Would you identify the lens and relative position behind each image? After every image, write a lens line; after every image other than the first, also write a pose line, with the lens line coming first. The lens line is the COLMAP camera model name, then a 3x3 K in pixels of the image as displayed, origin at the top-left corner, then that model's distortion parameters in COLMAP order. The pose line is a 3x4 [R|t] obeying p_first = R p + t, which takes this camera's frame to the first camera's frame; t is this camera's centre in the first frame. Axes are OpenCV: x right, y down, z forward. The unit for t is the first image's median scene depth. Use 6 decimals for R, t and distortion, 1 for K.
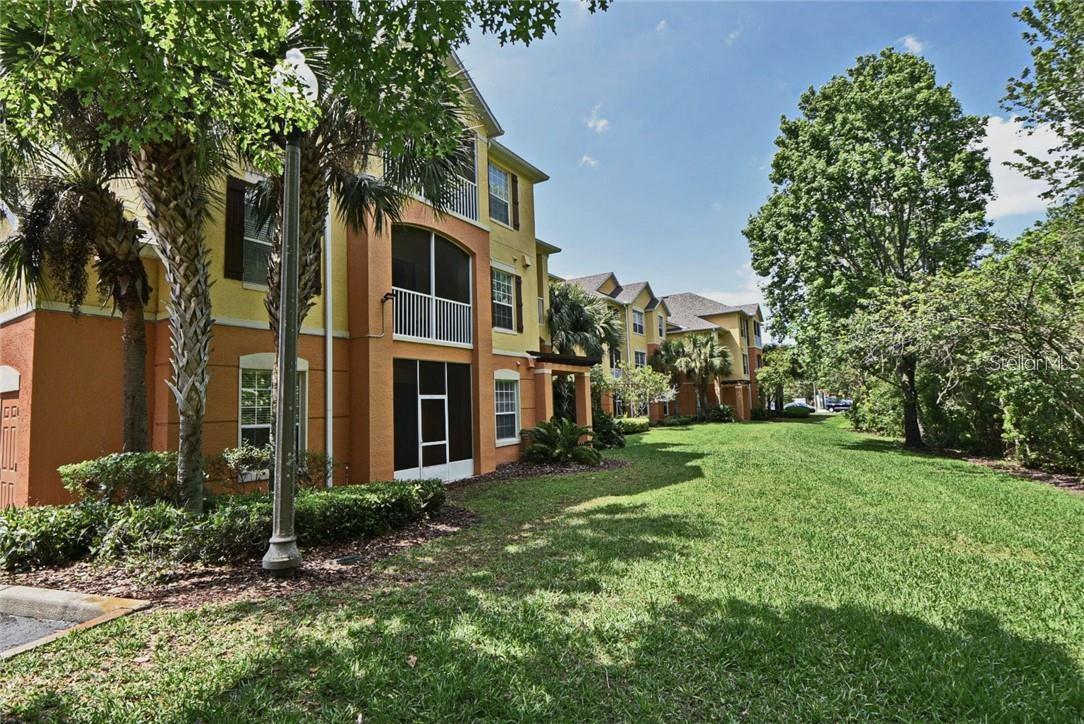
lens RADIAL K [[509.8, 0, 542.0], [0, 509.8, 362.0], [0, 0, 1]] dist [0.000732, -0.000048]
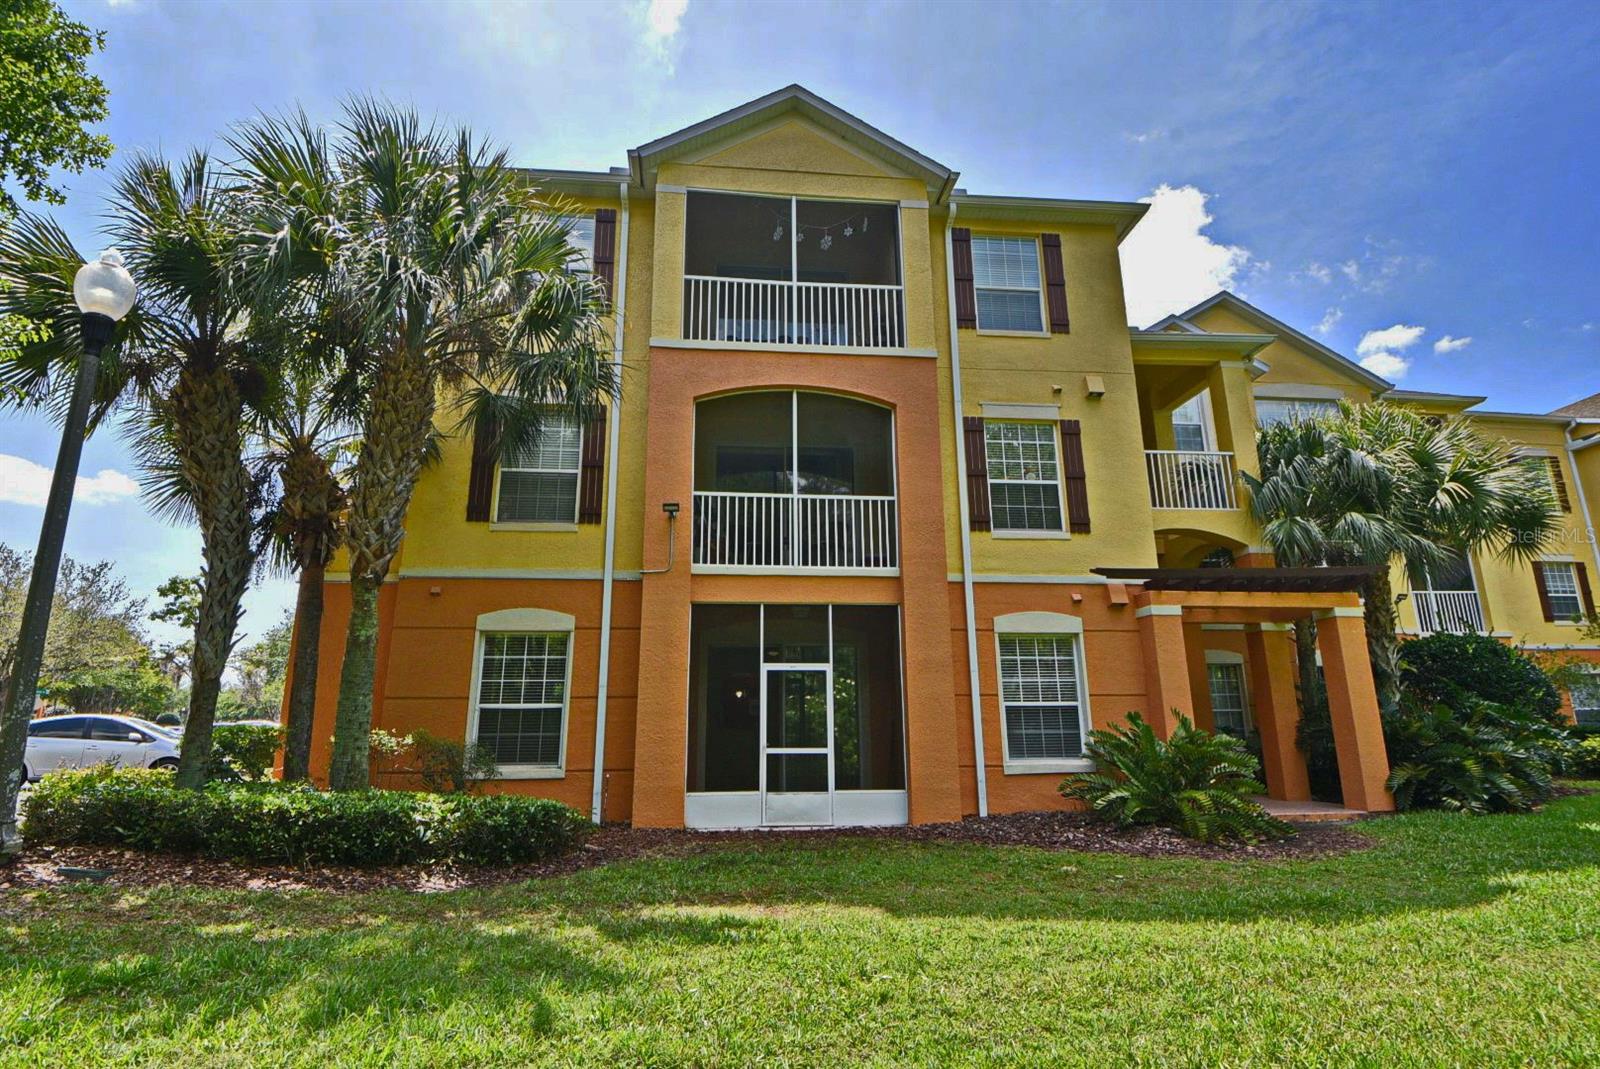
lens RADIAL K [[752.5, 0, 800.0], [0, 752.5, 534.5], [0, 0, 1]] dist [0.000732, -0.000048]
pose [[0.605295, -0.154881, -0.780788, 0.437996], [0.051600, 0.986459, -0.155677, 0.049955], [0.794327, 0.053942, 0.605090, 0.453517]]
